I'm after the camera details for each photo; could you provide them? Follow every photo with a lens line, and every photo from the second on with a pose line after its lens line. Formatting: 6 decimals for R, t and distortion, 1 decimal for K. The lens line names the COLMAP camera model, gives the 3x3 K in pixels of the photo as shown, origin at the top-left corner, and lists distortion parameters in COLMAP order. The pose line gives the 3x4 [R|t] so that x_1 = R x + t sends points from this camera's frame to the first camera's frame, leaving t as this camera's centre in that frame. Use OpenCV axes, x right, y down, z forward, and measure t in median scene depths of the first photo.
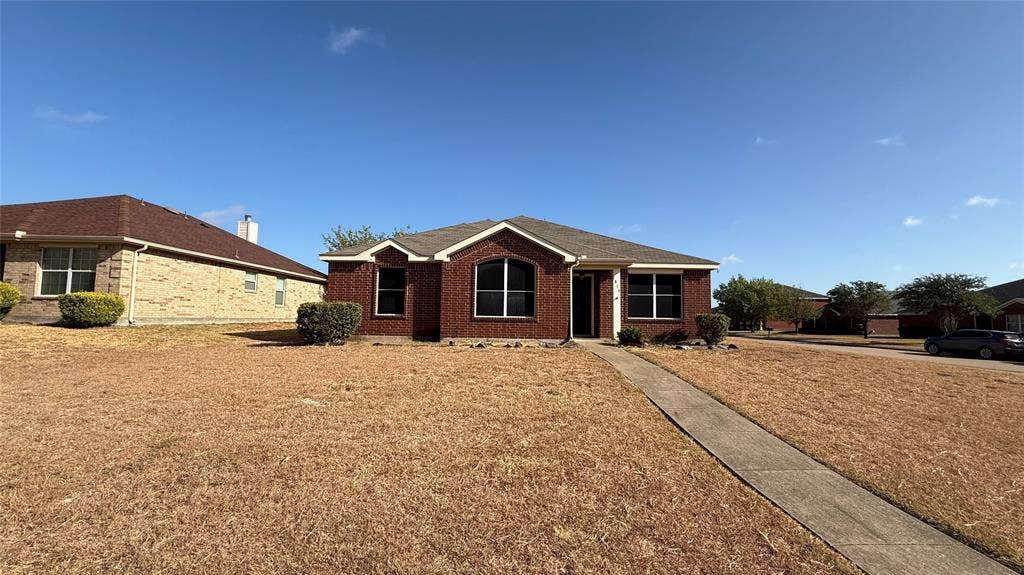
lens RADIAL K [[407.1, 0, 508.9], [0, 407.1, 289.2], [0, 0, 1]] dist [0.004285, 0.000221]
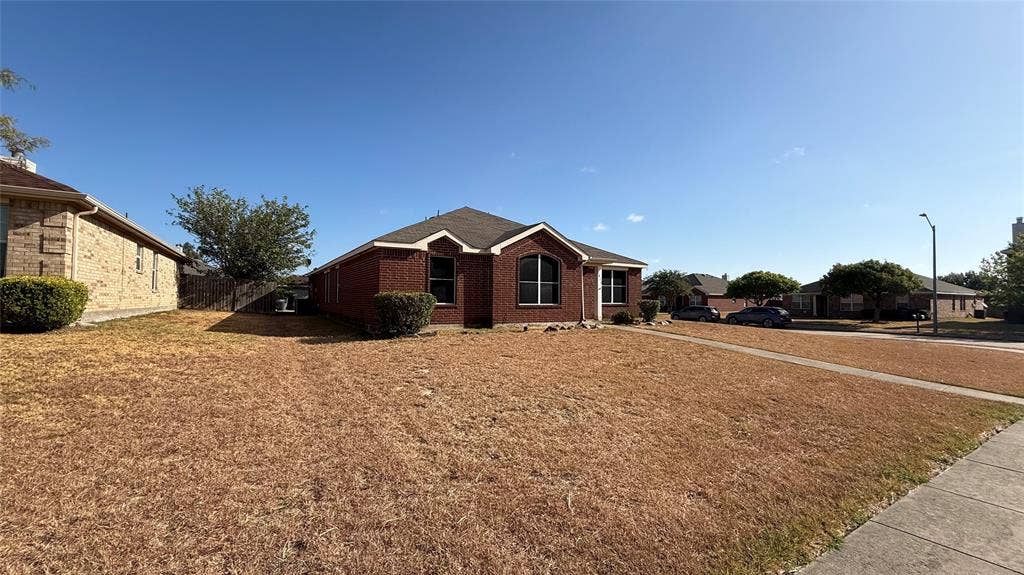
lens RADIAL K [[407.1, 0, 505.1], [0, 407.1, 288.9], [0, 0, 1]] dist [0.004285, 0.000221]
pose [[0.845520, 0.004658, 0.533924, -0.701333], [-0.030147, 0.998783, 0.039026, -0.018807], [-0.533093, -0.049094, 0.844631, 0.058337]]
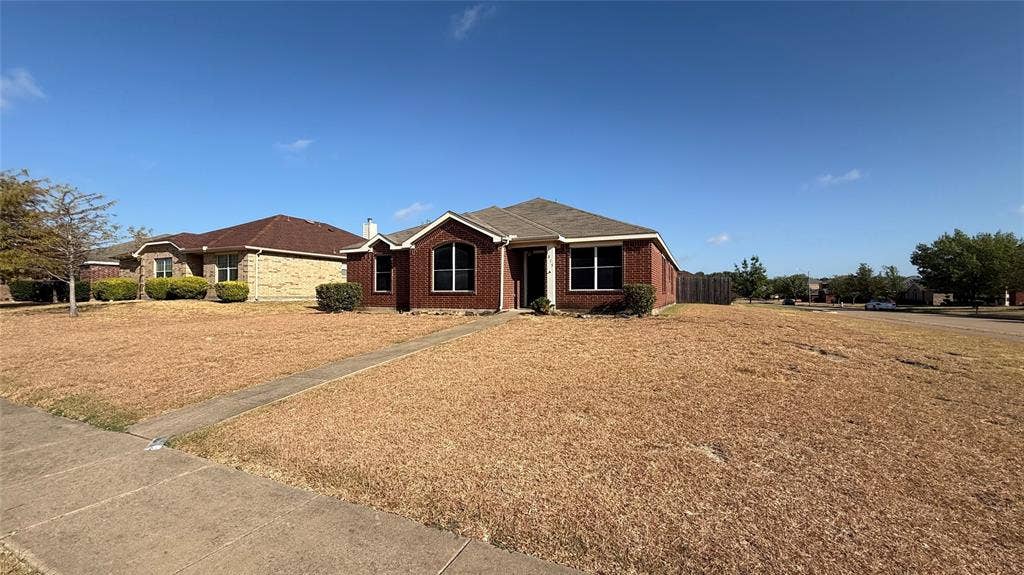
lens RADIAL K [[407.1, 0, 501.4], [0, 407.1, 288.5], [0, 0, 1]] dist [0.004285, 0.000221]
pose [[0.910548, -0.022976, -0.412765, 0.602511], [0.044048, 0.998163, 0.041609, 0.015618], [0.411051, -0.056068, 0.909887, -0.043292]]
